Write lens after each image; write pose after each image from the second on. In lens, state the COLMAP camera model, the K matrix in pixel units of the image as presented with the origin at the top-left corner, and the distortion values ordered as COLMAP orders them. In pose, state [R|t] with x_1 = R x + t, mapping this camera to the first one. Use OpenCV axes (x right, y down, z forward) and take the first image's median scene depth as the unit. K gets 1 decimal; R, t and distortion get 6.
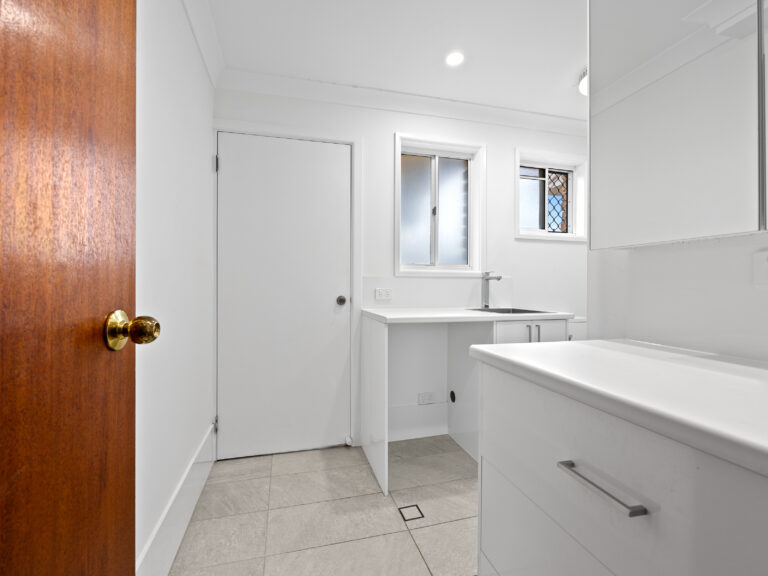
lens RADIAL K [[347.5, 0, 381.1], [0, 347.5, 285.7], [0, 0, 1]] dist [-0.001259, -0.000043]
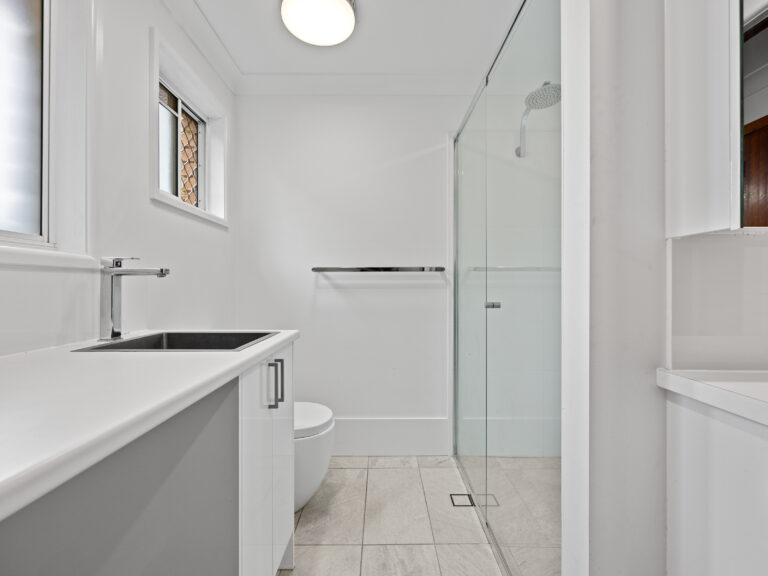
lens RADIAL K [[347.5, 0, 381.1], [0, 347.5, 285.7], [0, 0, 1]] dist [-0.001259, -0.000043]
pose [[0.277844, -0.004035, 0.960618, -0.023840], [0.003986, 0.999987, 0.003048, -0.003886], [-0.960618, 0.002983, 0.277856, 0.517694]]
